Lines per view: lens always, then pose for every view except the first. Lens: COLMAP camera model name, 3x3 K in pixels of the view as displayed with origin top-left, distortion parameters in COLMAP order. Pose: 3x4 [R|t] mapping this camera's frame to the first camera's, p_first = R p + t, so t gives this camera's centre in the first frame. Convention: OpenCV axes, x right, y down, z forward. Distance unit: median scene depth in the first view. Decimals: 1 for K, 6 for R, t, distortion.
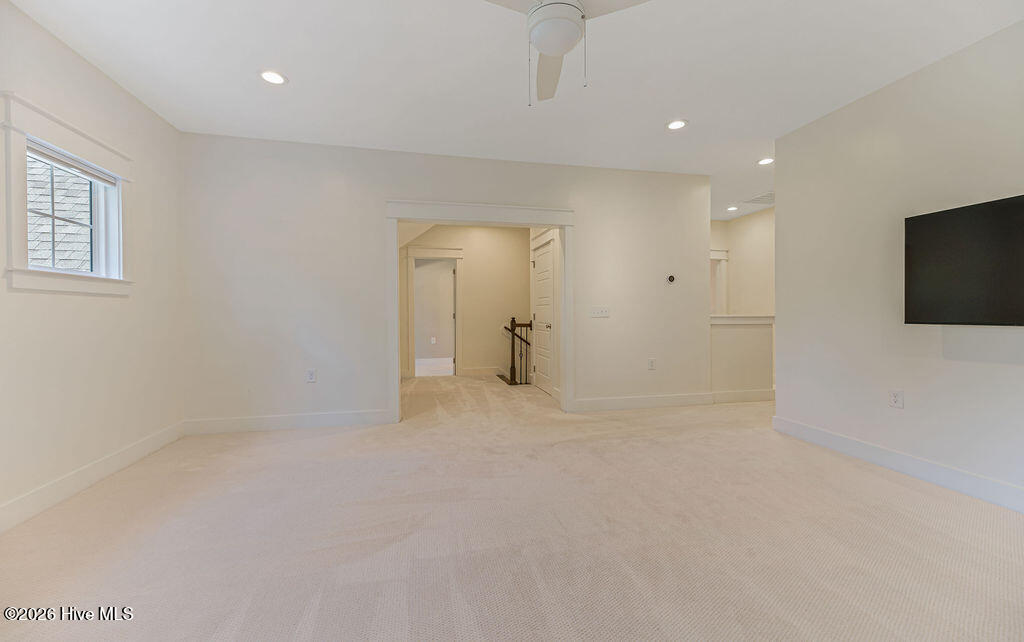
lens RADIAL K [[427.9, 0, 512.0], [0, 427.9, 321.0], [0, 0, 1]] dist [-0.000012, 0.000031]
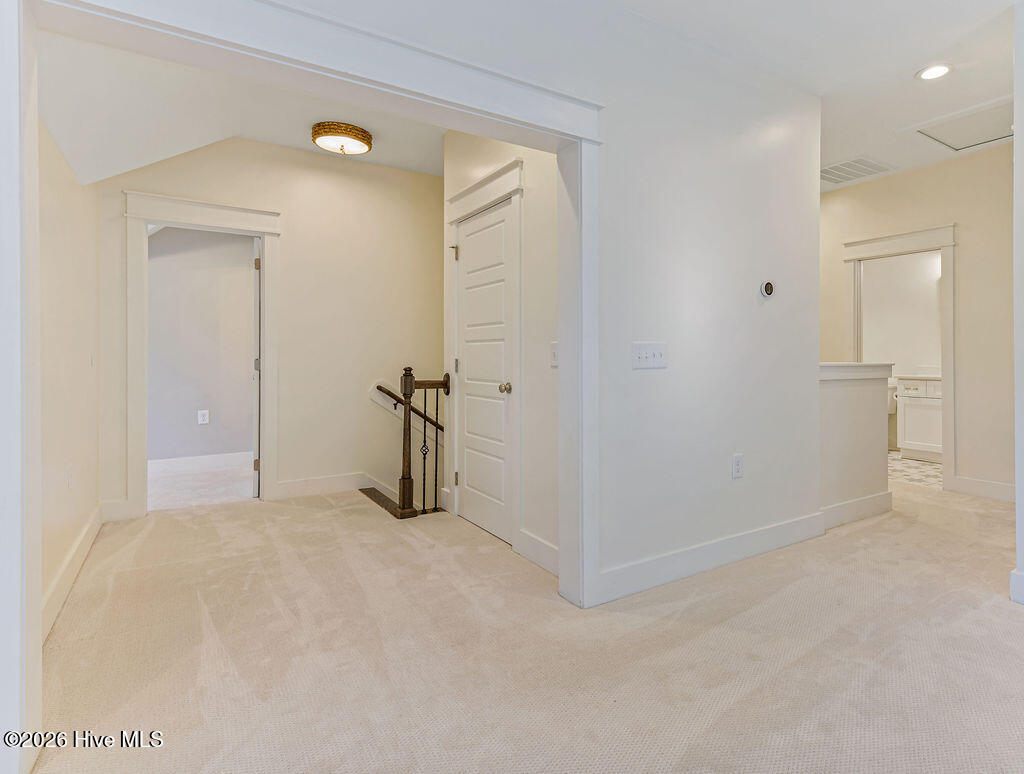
lens RADIAL K [[575.1, 0, 573.1], [0, 575.1, 349.7], [0, 0, 1]] dist [0.000561, 0.032388]
pose [[0.928985, 0.002233, 0.370111, -0.059957], [0.007422, 0.999668, -0.024662, -0.011114], [-0.370043, 0.025658, 0.928660, 0.369406]]
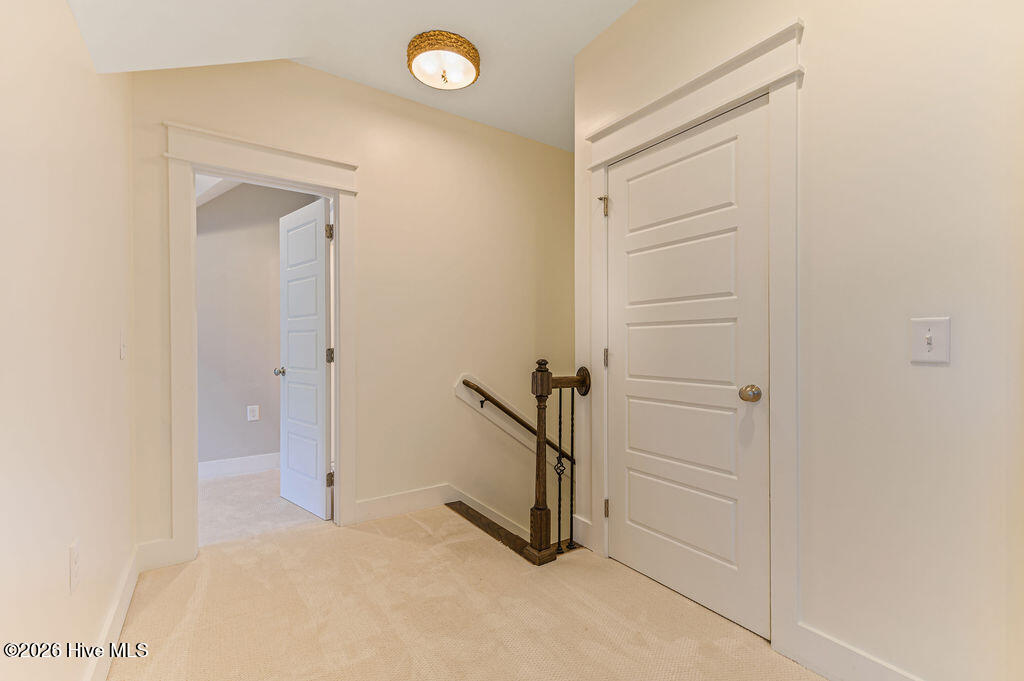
lens RADIAL K [[446.1, 0, 512.0], [0, 446.1, 340.5], [0, 0, 1]] dist [0.008570, -0.000068]
pose [[0.929711, -0.006561, 0.368231, -0.148997], [0.014899, 0.999693, -0.019804, -0.017696], [-0.367988, 0.023898, 0.929523, 0.679819]]
